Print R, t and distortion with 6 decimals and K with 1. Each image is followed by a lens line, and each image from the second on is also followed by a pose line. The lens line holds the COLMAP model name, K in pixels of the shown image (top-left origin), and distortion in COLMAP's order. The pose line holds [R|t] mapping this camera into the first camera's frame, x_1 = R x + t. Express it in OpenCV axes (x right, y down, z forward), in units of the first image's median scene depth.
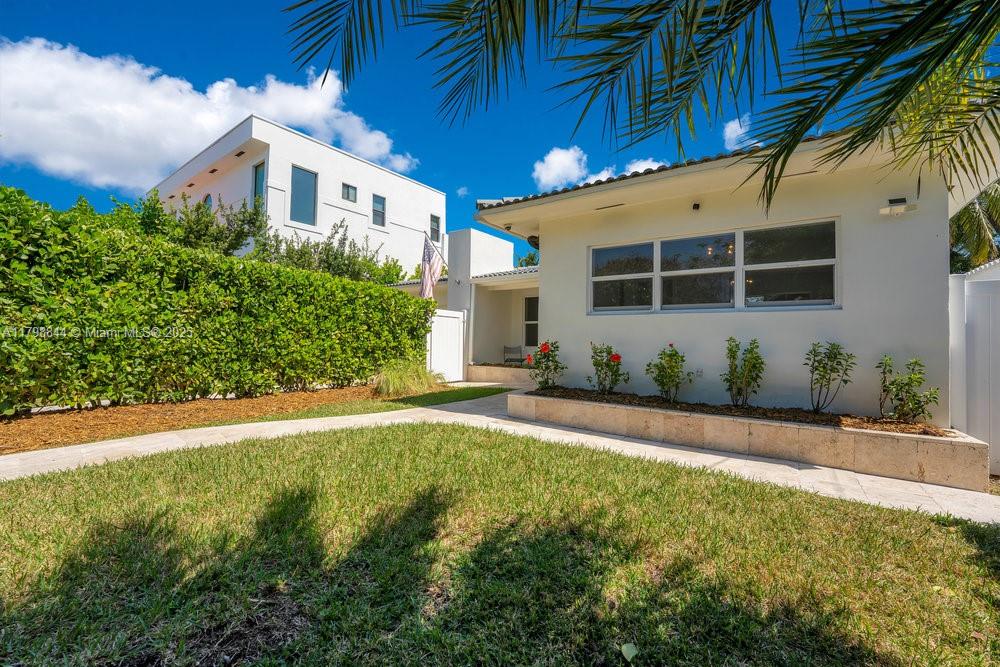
lens RADIAL K [[415.0, 0, 500.0], [0, 415.0, 333.5], [0, 0, 1]] dist [-0.020474, 0.000014]
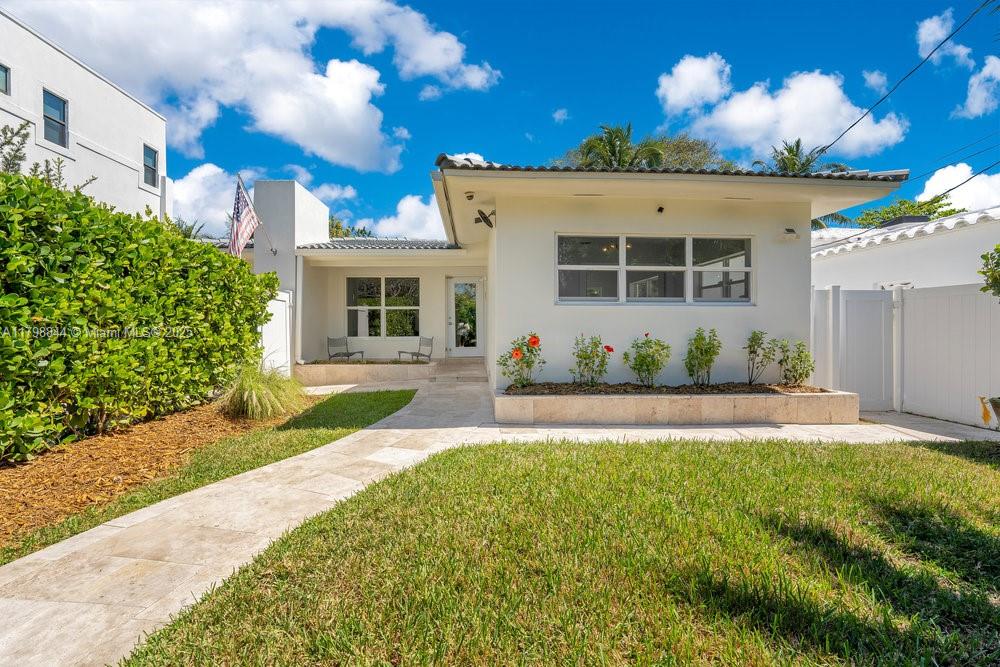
lens RADIAL K [[434.7, 0, 495.0], [0, 434.7, 331.1], [0, 0, 1]] dist [-0.022666, -0.000093]
pose [[0.782640, -0.020987, 0.622121, -0.464998], [0.001167, 0.999479, 0.032250, -0.014972], [-0.622473, -0.024514, 0.782257, 0.276283]]
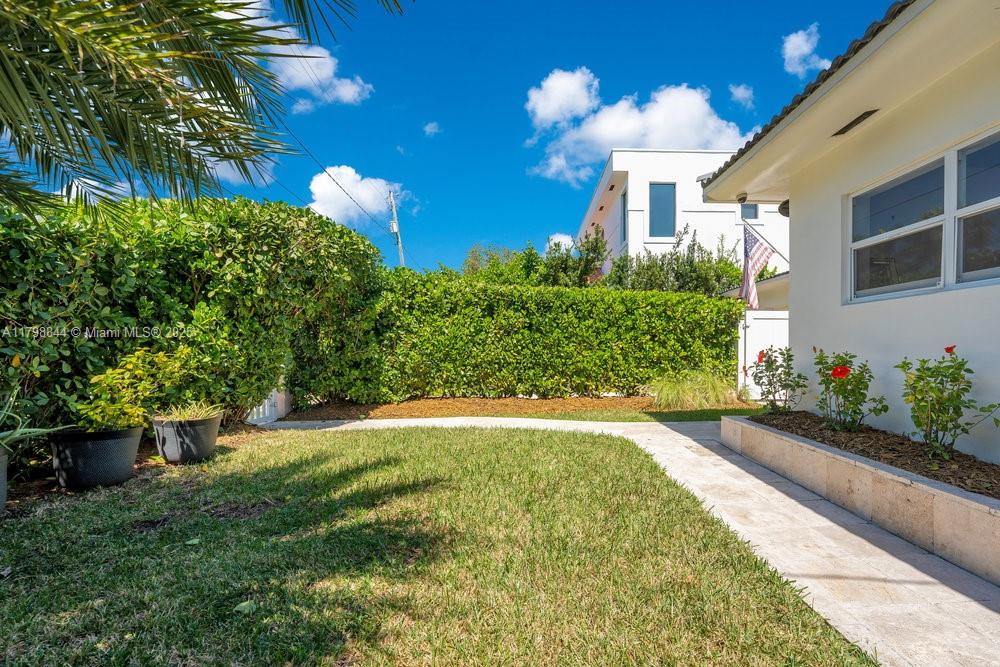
lens RADIAL K [[434.2, 0, 544.6], [0, 434.2, 354.0], [0, 0, 1]] dist [-0.002025, -0.000244]
pose [[0.618789, -0.011724, -0.785470, 0.405490], [0.031271, 0.999464, 0.009716, 0.009205], [0.784935, -0.030575, 0.618823, 0.202565]]
